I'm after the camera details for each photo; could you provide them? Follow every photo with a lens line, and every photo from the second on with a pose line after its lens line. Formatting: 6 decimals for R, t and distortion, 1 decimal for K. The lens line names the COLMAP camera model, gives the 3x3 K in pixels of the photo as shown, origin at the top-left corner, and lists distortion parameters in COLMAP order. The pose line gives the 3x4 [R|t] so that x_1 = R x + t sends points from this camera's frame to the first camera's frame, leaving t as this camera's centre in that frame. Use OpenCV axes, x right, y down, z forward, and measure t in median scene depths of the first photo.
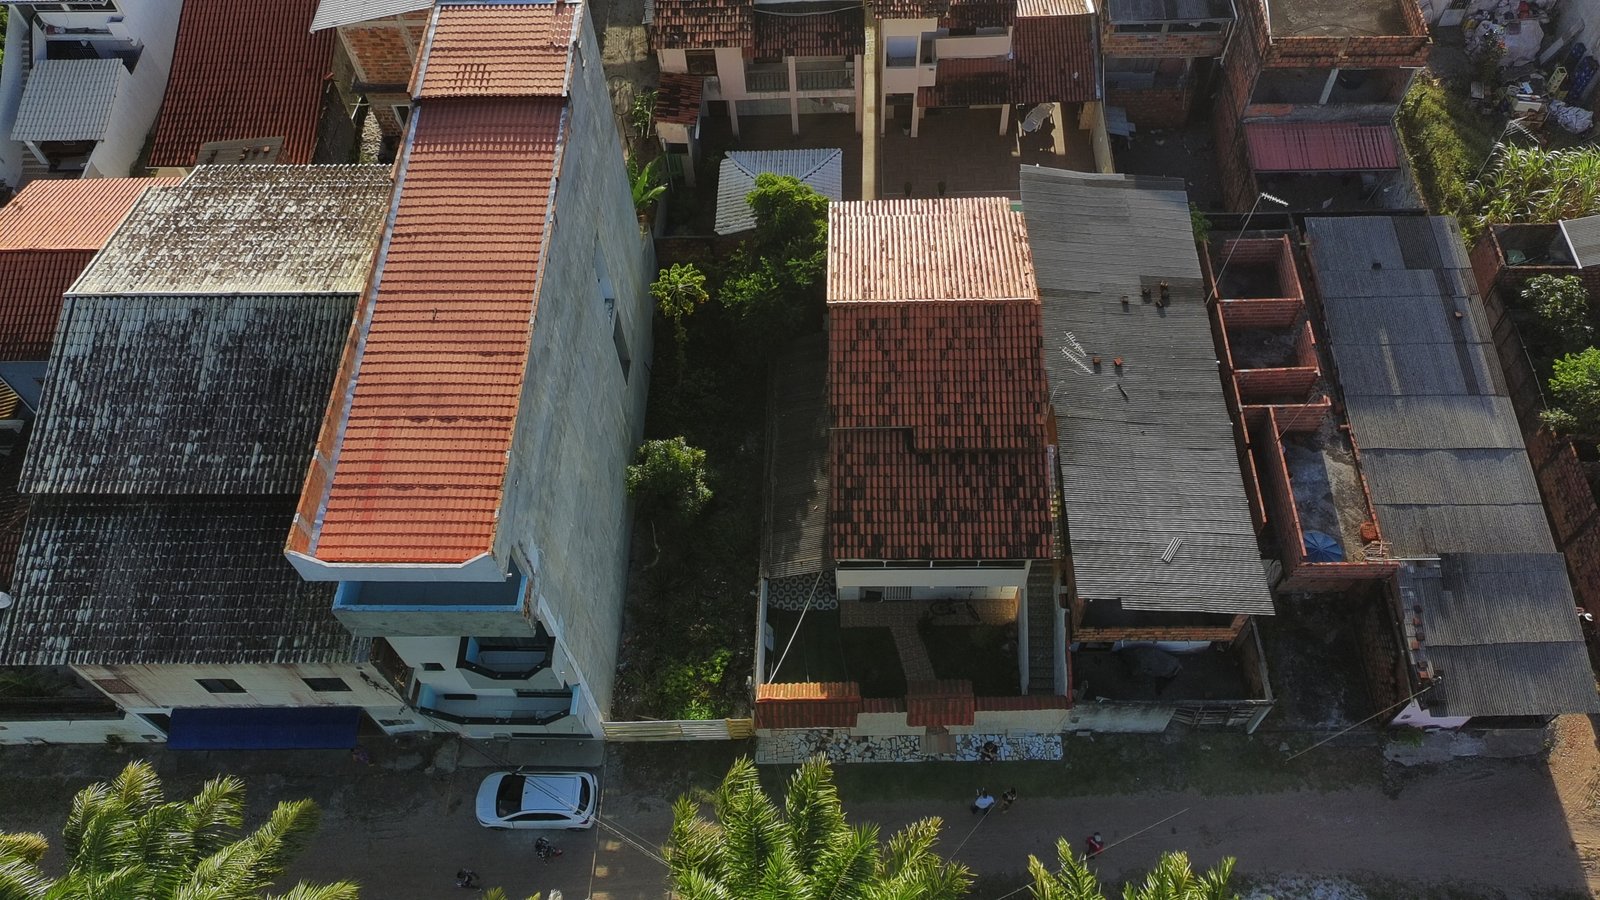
lens RADIAL K [[1228.7, 0, 801.7], [0, 1228.7, 444.6], [0, 0, 1]] dist [0.078108, -0.090703]
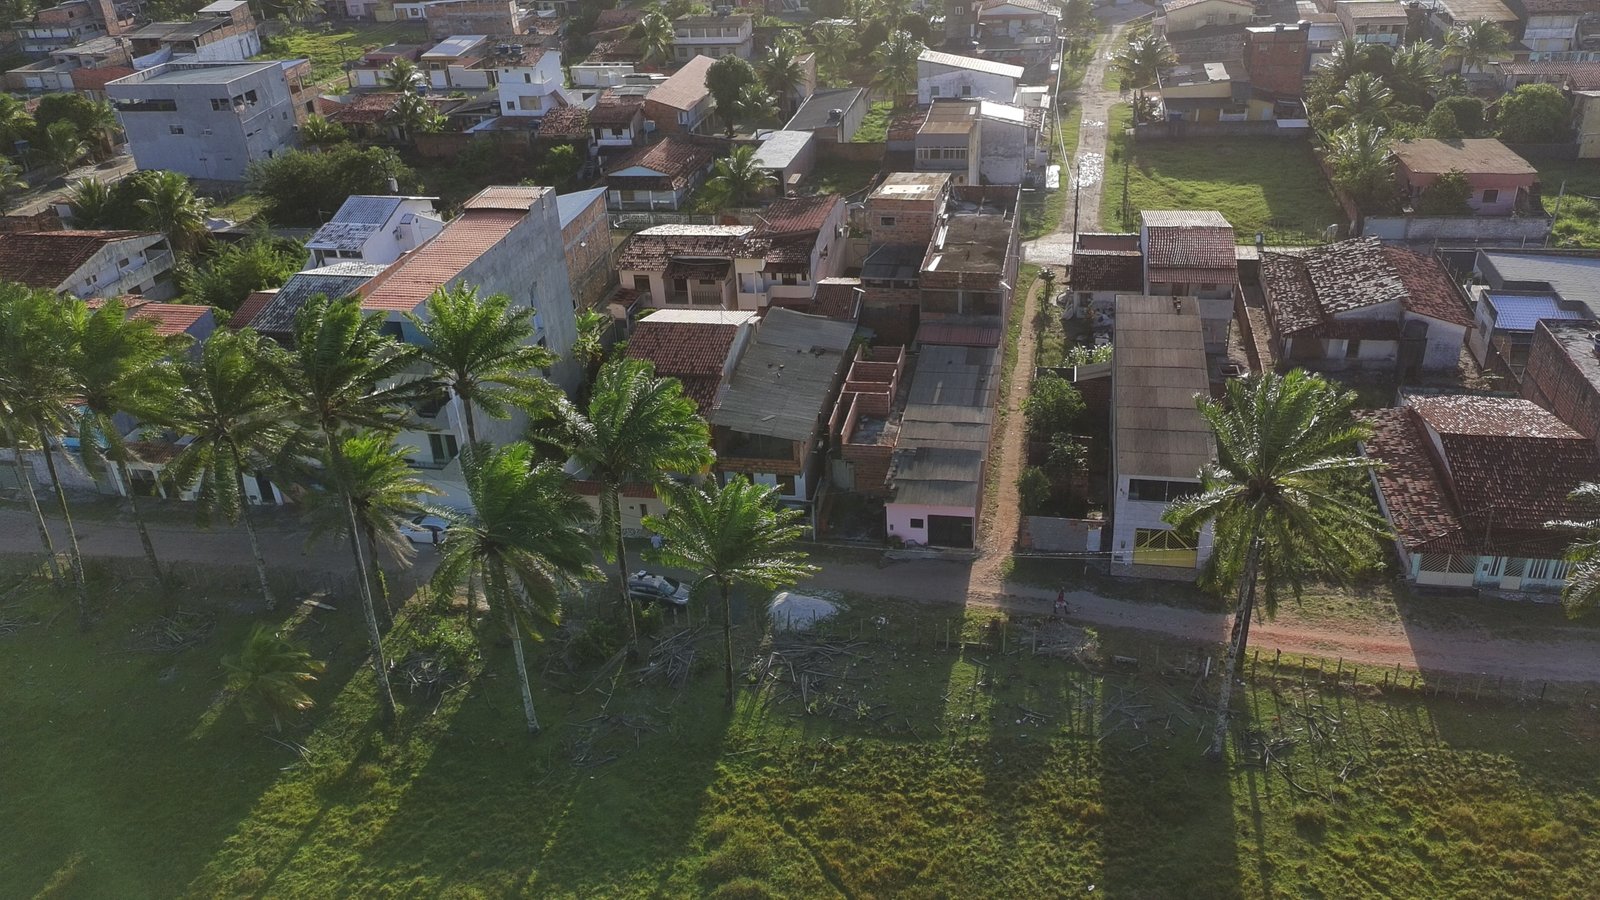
lens RADIAL K [[1228.7, 0, 801.7], [0, 1228.7, 444.6], [0, 0, 1]] dist [0.078108, -0.090703]
pose [[0.982240, 0.082068, -0.168728, 0.664231], [-0.151784, 0.876199, -0.457424, 0.976351], [0.110299, 0.474910, 0.873095, -0.652715]]
